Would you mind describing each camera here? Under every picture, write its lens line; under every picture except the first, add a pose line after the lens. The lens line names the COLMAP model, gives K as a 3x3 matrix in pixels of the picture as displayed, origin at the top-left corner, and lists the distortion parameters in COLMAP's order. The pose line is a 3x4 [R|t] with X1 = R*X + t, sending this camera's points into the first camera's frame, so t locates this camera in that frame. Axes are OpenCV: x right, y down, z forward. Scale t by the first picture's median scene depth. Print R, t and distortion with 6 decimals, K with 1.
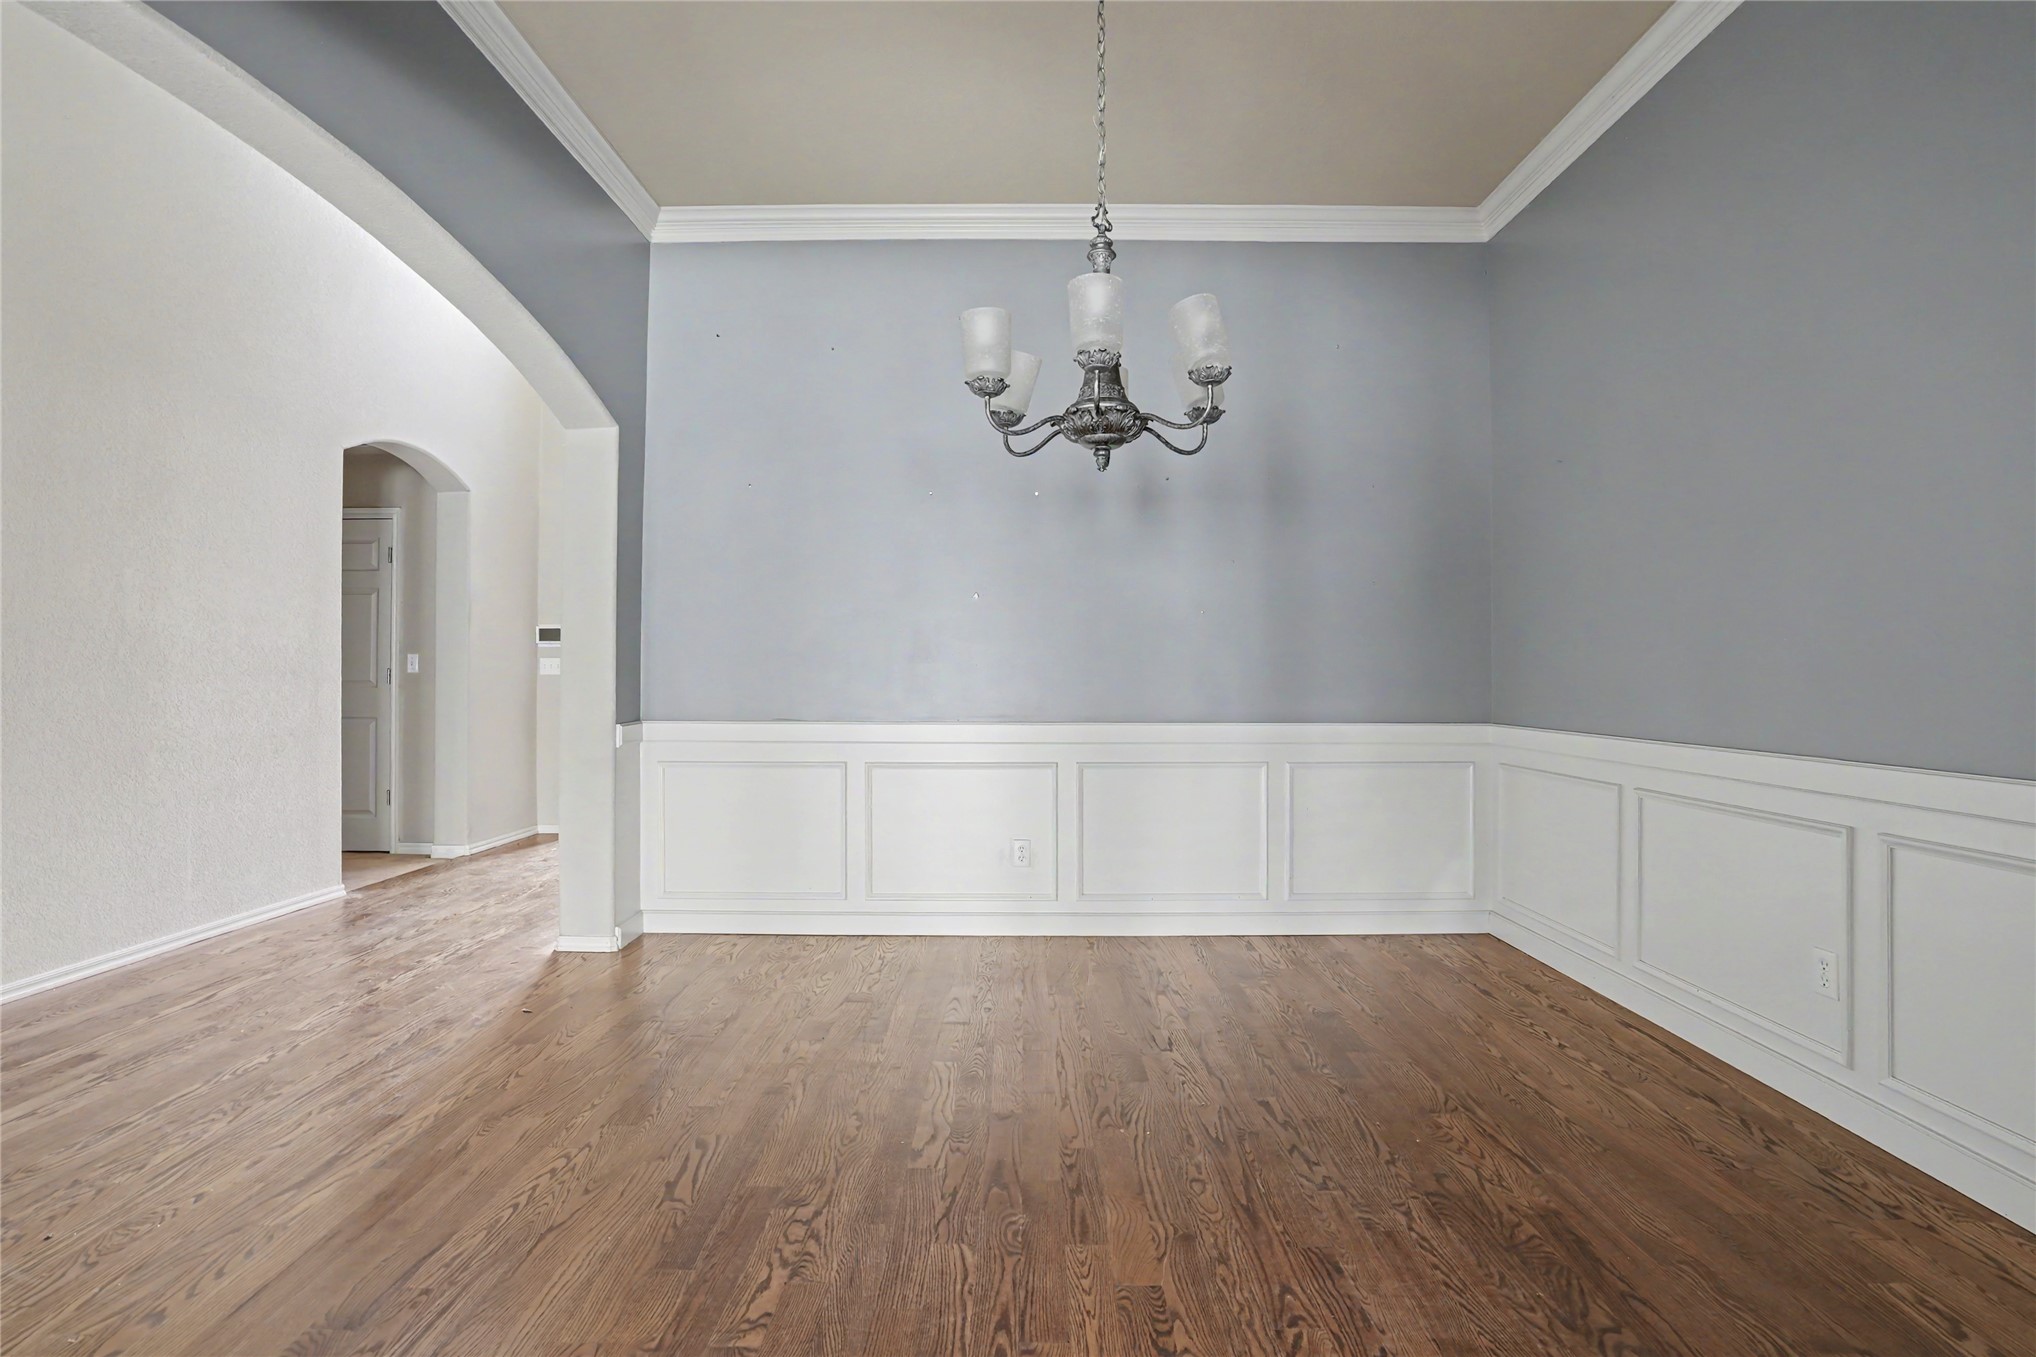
lens RADIAL K [[956.8, 0, 1023.9], [0, 956.8, 691.0], [0, 0, 1]] dist [-0.057311, 0.021294]
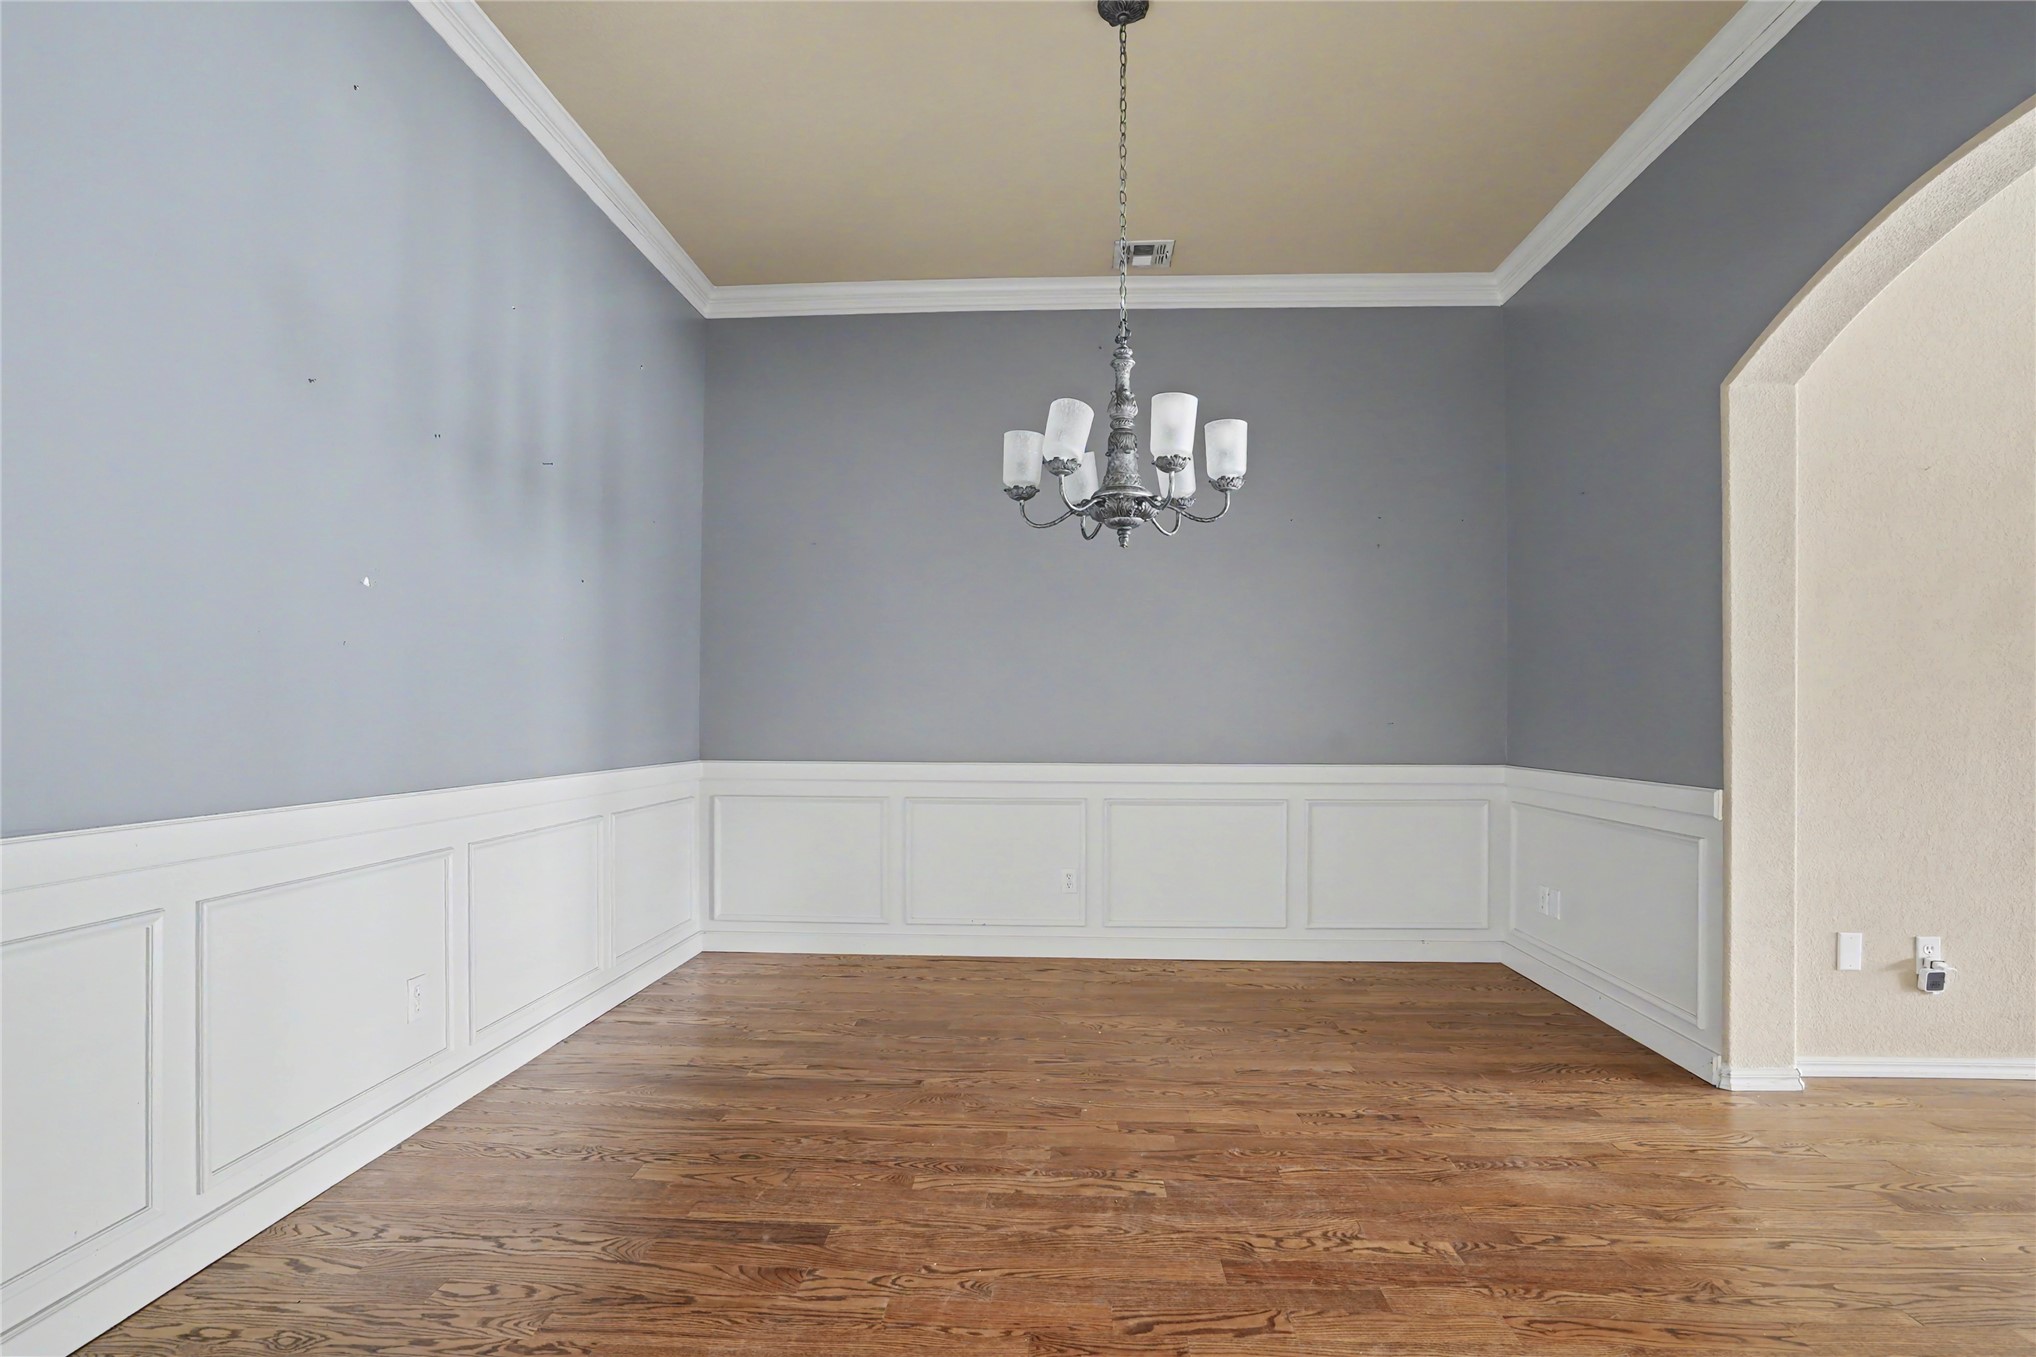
lens RADIAL K [[956.8, 0, 1023.9], [0, 956.8, 691.0], [0, 0, 1]] dist [-0.057311, 0.021294]
pose [[0.057725, 0.028346, 0.997930, -1.142954], [0.013390, 0.999485, -0.029165, -0.021994], [-0.998243, 0.015046, 0.057316, 1.052525]]
